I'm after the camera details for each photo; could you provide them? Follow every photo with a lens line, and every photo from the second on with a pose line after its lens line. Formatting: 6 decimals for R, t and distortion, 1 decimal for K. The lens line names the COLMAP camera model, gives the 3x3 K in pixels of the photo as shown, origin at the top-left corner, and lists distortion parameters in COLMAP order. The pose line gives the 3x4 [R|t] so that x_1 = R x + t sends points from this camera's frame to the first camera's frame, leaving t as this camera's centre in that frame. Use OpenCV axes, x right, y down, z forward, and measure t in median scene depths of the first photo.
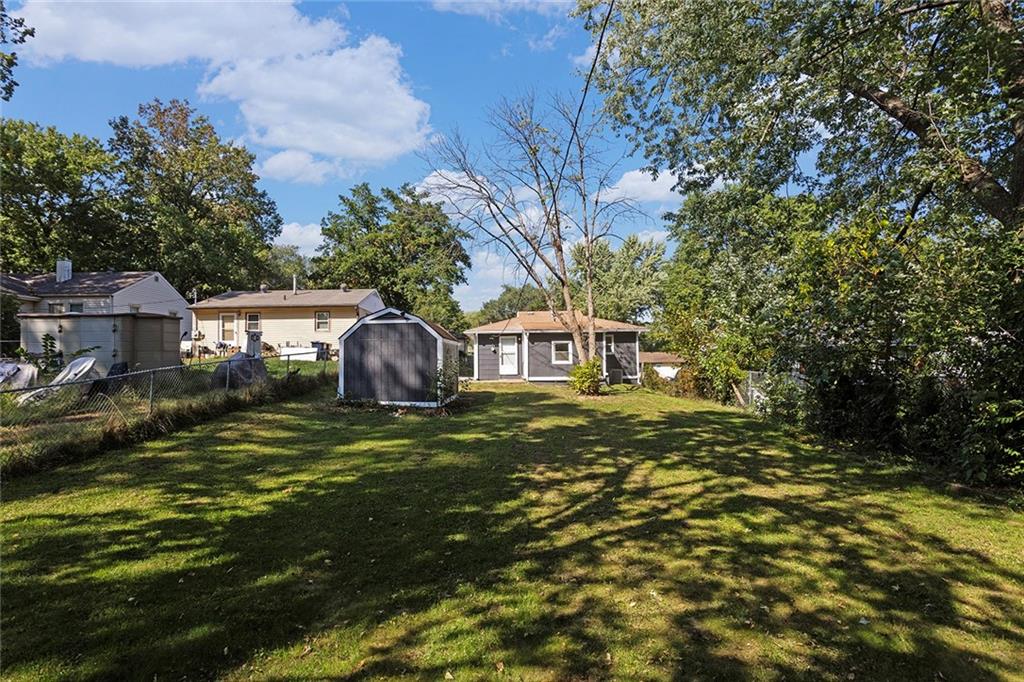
lens RADIAL K [[517.3, 0, 503.5], [0, 517.3, 339.3], [0, 0, 1]] dist [-0.002304, 0.001309]
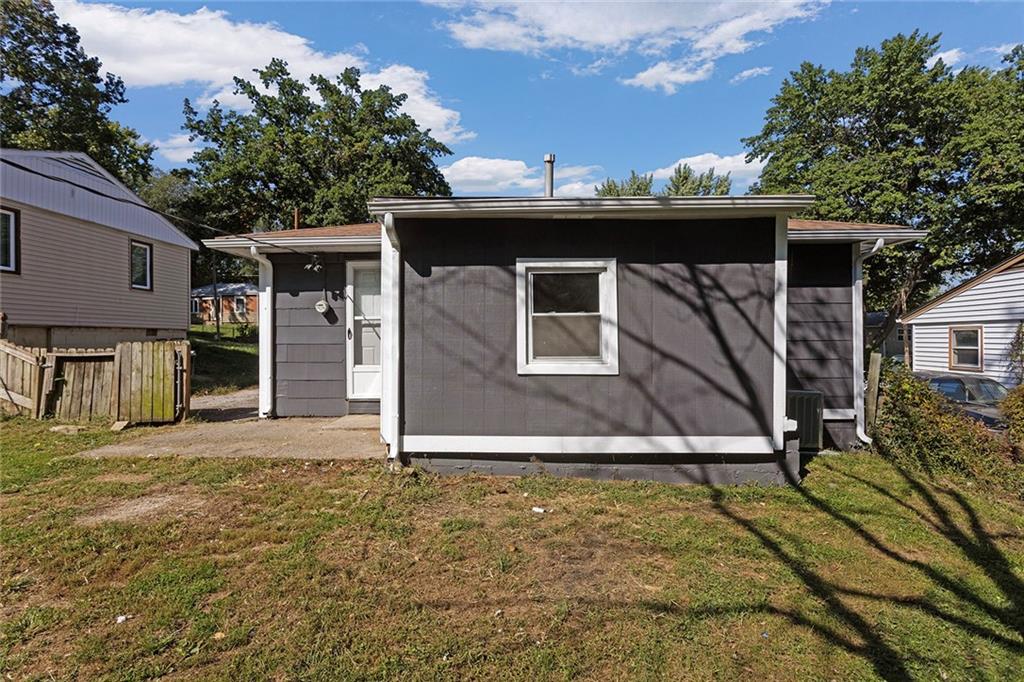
lens RADIAL K [[489.2, 0, 515.1], [0, 489.2, 335.6], [0, 0, 1]] dist [0.002128, 0.001560]
pose [[0.999361, 0.004746, -0.035433, 0.092201], [-0.003322, 0.999189, 0.040138, 0.023144], [0.035595, -0.039995, 0.998566, 0.744350]]
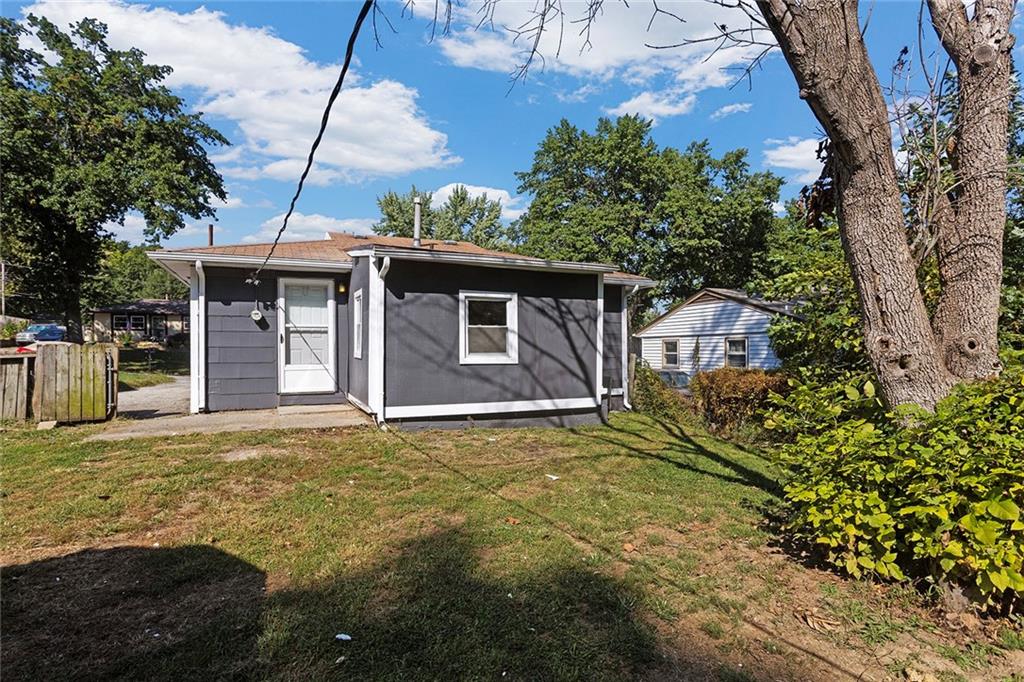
lens RADIAL K [[520.5, 0, 499.7], [0, 520.5, 348.6], [0, 0, 1]] dist [-0.003188, 0.002243]
pose [[0.920001, 0.007178, 0.391851, -0.007739], [-0.022574, 0.999143, 0.034699, 0.024703], [-0.391266, -0.040769, 0.919374, 0.641750]]
